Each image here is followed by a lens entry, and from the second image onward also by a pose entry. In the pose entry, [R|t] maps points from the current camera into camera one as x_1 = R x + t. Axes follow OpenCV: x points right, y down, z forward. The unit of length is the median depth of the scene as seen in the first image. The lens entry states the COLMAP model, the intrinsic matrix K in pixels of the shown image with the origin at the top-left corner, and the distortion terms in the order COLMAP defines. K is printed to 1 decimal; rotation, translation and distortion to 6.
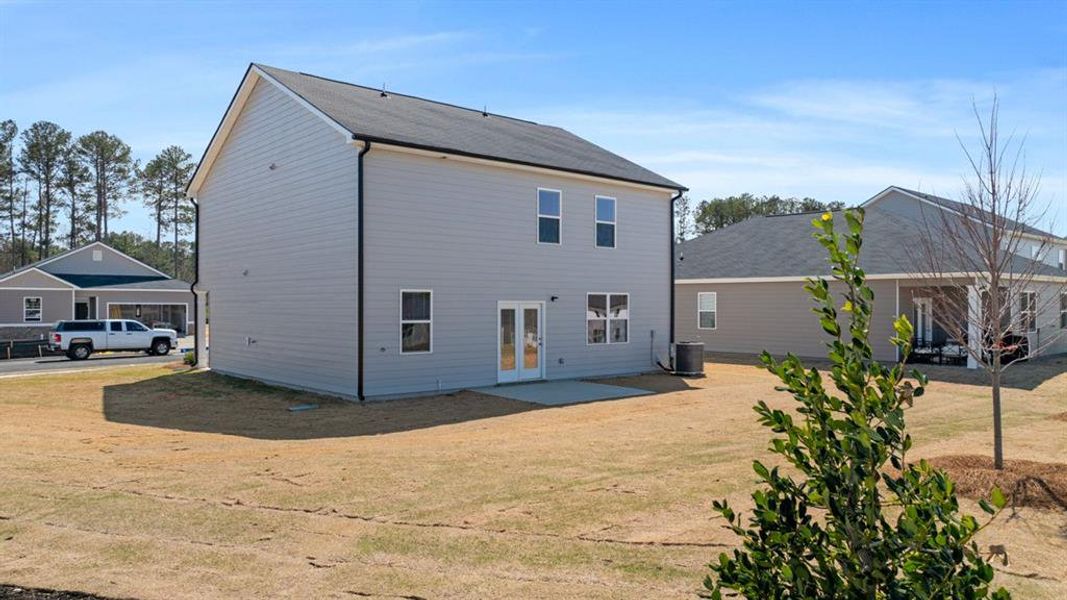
lens RADIAL K [[744.9, 0, 527.8], [0, 744.9, 297.1], [0, 0, 1]] dist [-0.007512, 0.001735]
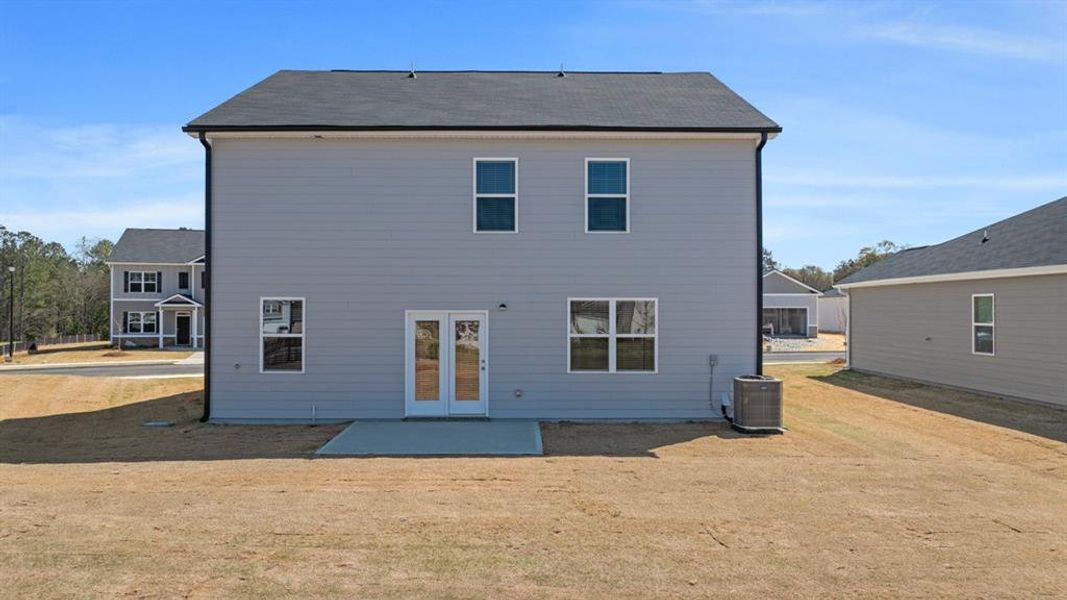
lens RADIAL K [[744.9, 0, 533.8], [0, 744.9, 307.5], [0, 0, 1]] dist [-0.007512, 0.001735]
pose [[0.762538, -0.005590, -0.646920, 0.524705], [0.006139, 0.999980, -0.001405, 0.003556], [0.646915, -0.002900, 0.762557, 0.460051]]
